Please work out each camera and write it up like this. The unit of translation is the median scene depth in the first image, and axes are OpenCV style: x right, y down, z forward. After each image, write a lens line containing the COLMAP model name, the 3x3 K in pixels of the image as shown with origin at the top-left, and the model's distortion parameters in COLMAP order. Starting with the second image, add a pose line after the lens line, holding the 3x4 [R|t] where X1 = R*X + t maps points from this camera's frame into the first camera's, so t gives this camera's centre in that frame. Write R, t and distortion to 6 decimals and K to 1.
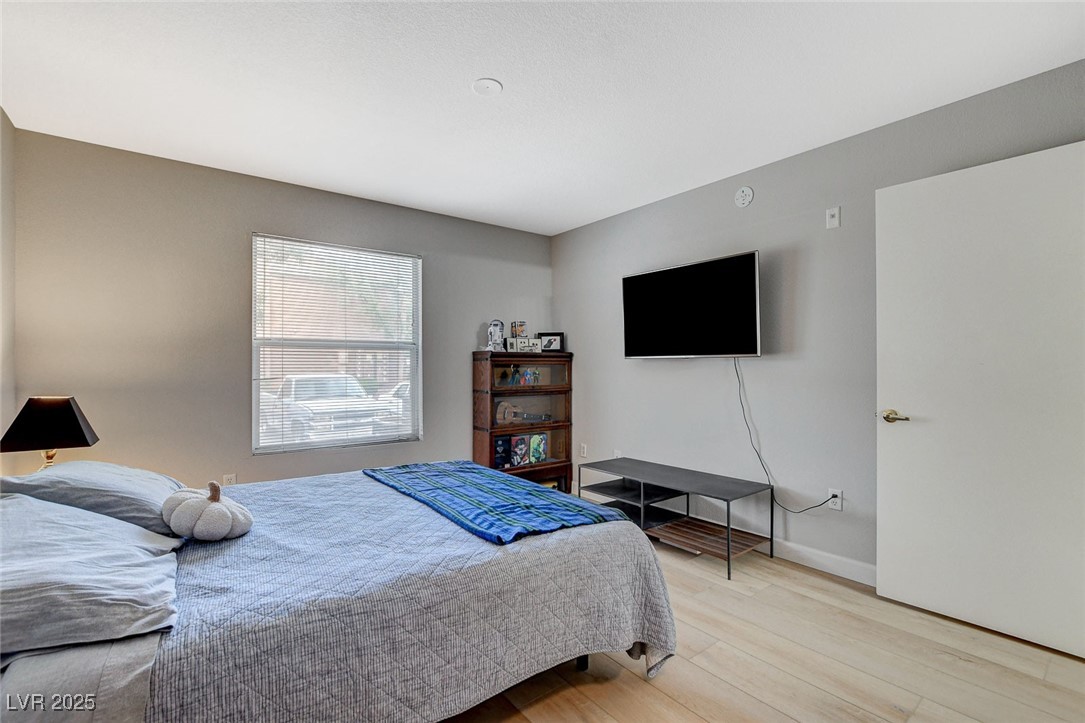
lens RADIAL K [[481.8, 0, 542.5], [0, 481.8, 361.5], [0, 0, 1]] dist [-0.013845, -0.000008]
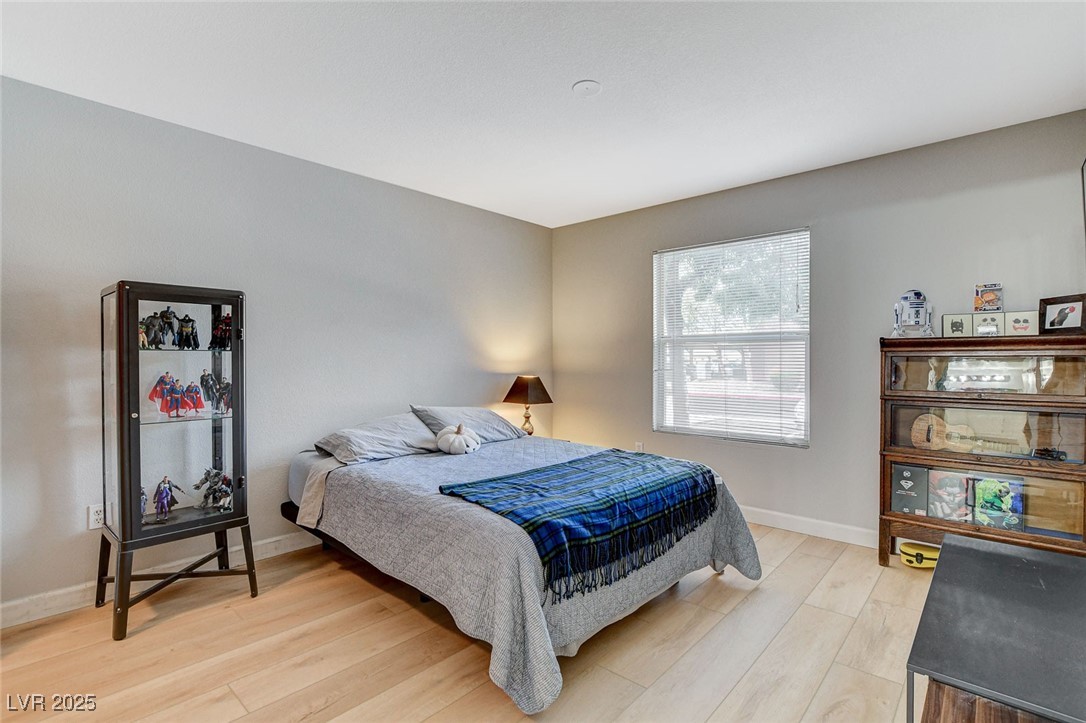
lens RADIAL K [[510.6, 0, 546.7], [0, 510.6, 362.2], [0, 0, 1]] dist [-0.020559, 0.000613]
pose [[0.190138, 0.004802, -0.981746, 0.508412], [0.010179, 0.999925, 0.006862, 0.003319], [0.981705, -0.011298, 0.190075, 0.381539]]
